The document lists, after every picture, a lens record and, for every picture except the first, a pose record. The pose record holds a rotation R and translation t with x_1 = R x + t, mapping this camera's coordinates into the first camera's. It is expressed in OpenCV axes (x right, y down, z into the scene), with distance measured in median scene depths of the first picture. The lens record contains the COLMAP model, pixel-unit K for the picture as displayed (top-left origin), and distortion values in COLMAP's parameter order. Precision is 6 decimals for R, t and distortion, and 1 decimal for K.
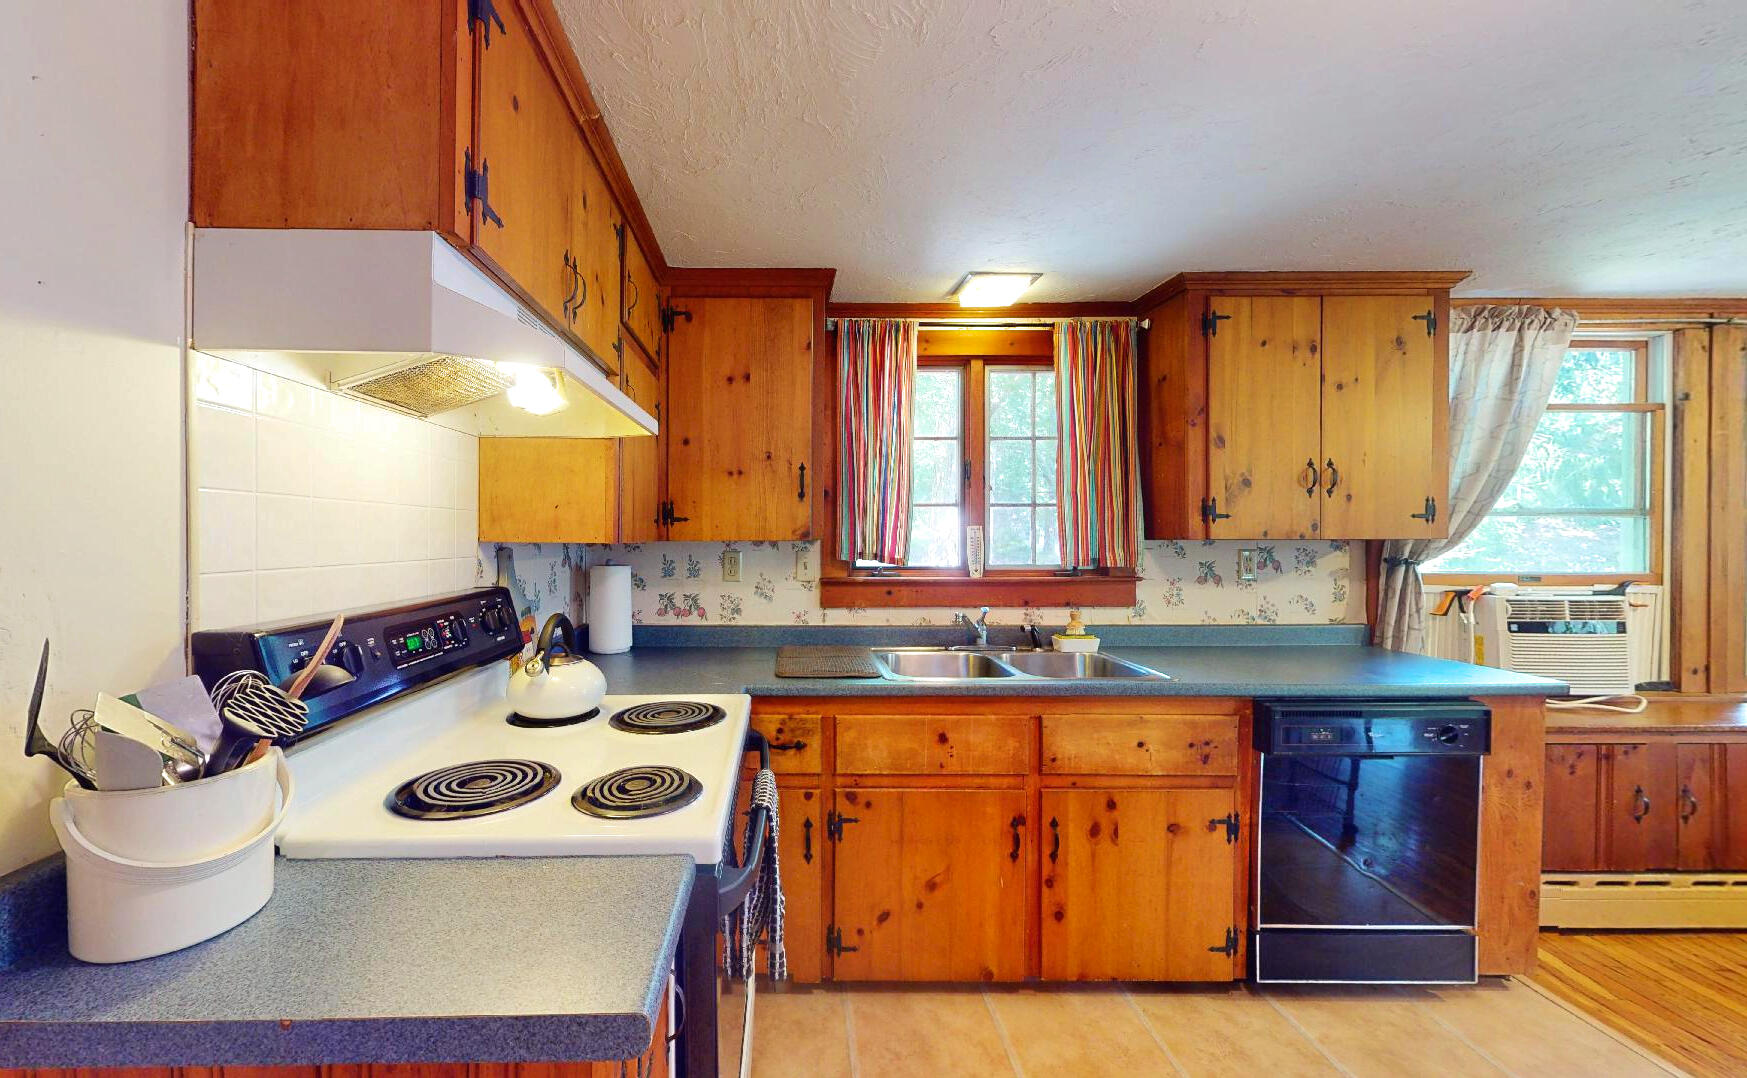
lens RADIAL K [[671.3, 0, 866.3], [0, 671.3, 536.9], [0, 0, 1]] dist [0.001615, 0.000104]
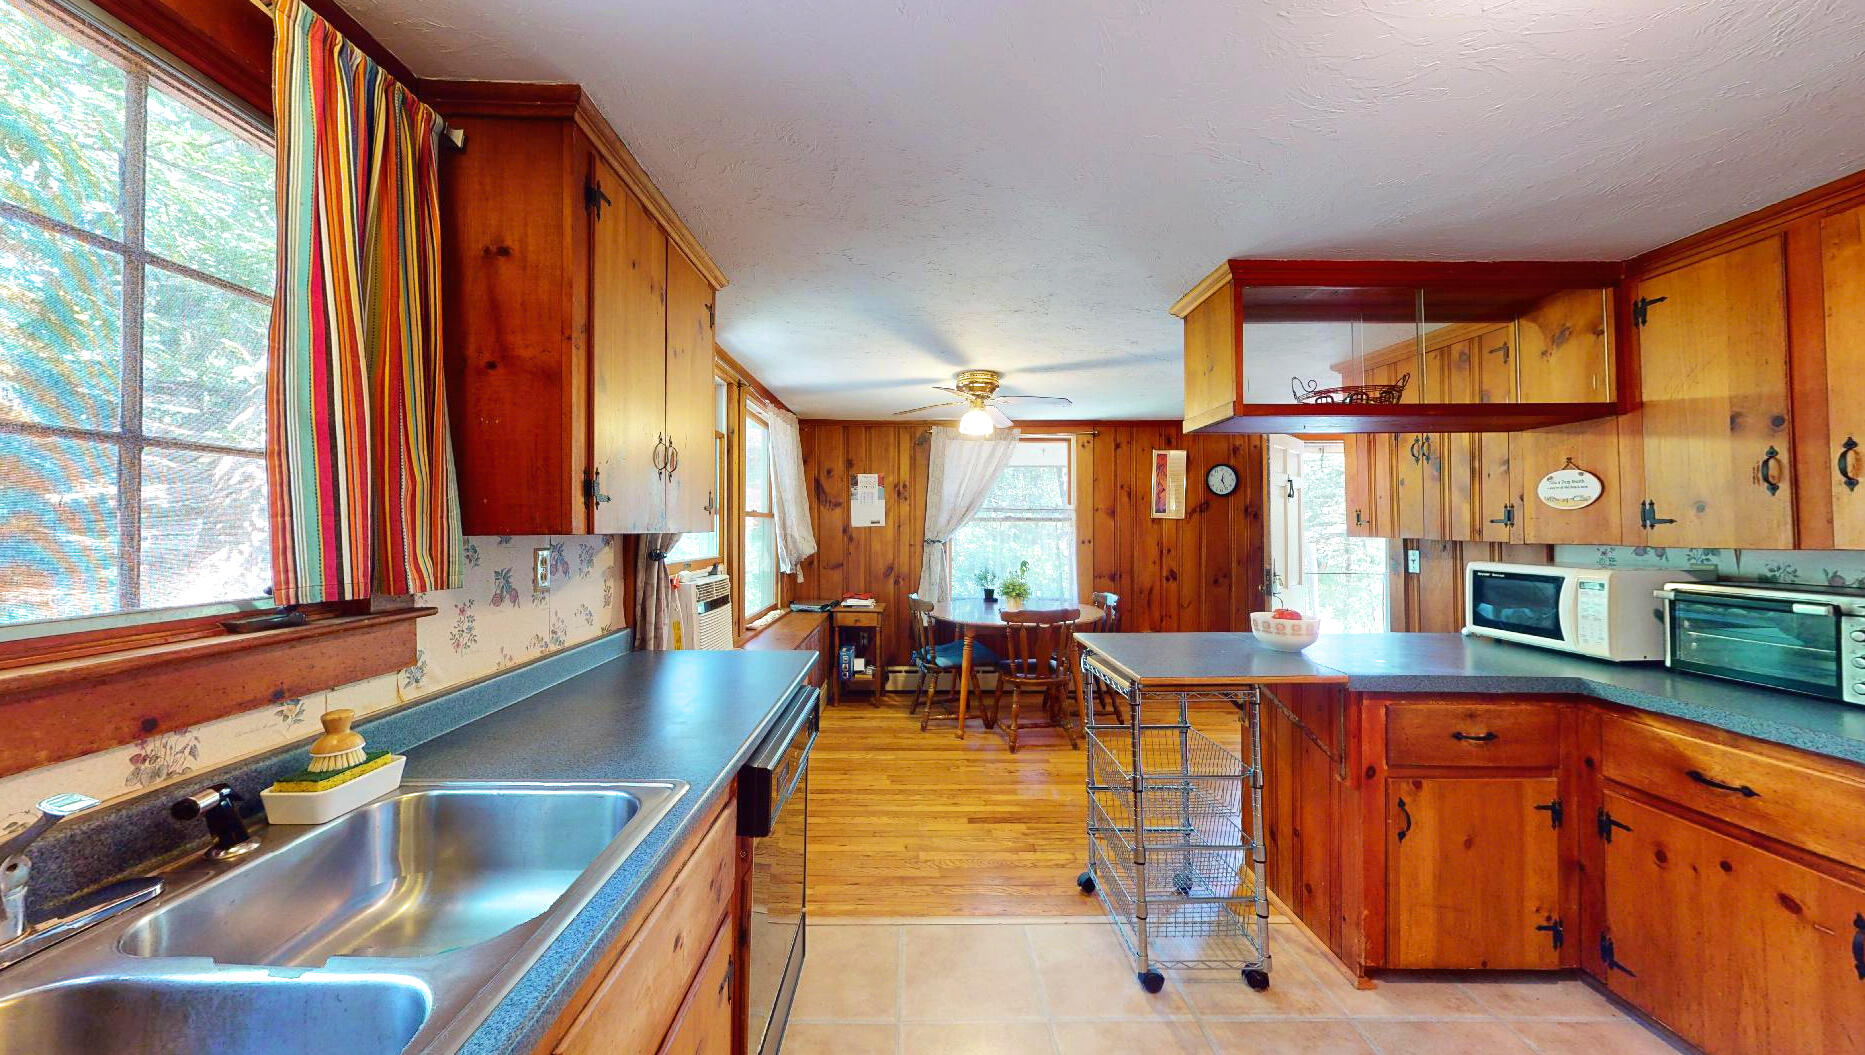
lens RADIAL K [[611.2, 0, 912.3], [0, 611.2, 523.0], [0, 0, 1]] dist [-0.000802, 0.000034]
pose [[0.015747, 0.011397, 0.999811, -0.065351], [0.006953, 0.999910, -0.011508, 0.002359], [-0.999852, 0.007133, 0.015666, 0.614801]]
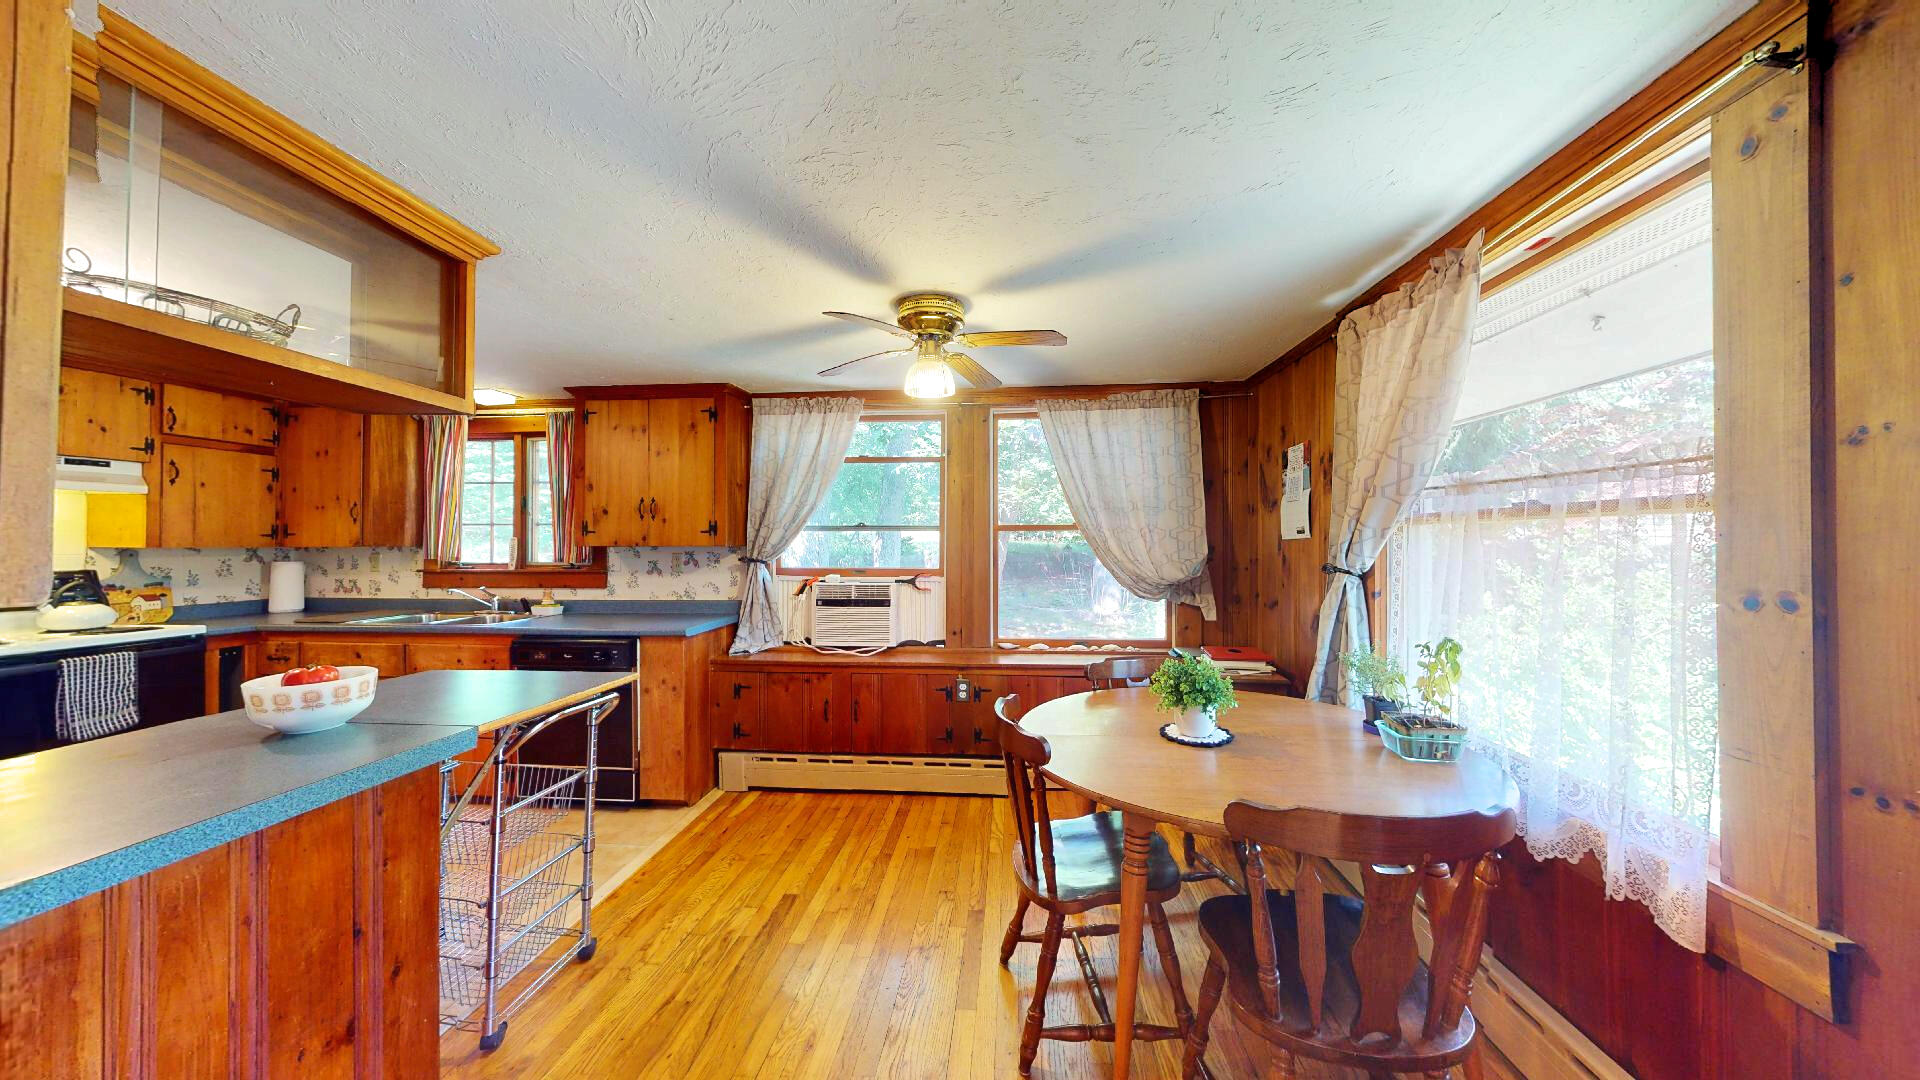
lens RADIAL K [[607.5, 0, 976.2], [0, 607.5, 535.8], [0, 0, 1]] dist [0.000945, -0.000140]
pose [[0.996658, -0.000978, -0.081681, 1.405429], [-0.000182, 0.999899, -0.014200, -0.000596], [0.081687, 0.014167, 0.996557, -0.368355]]
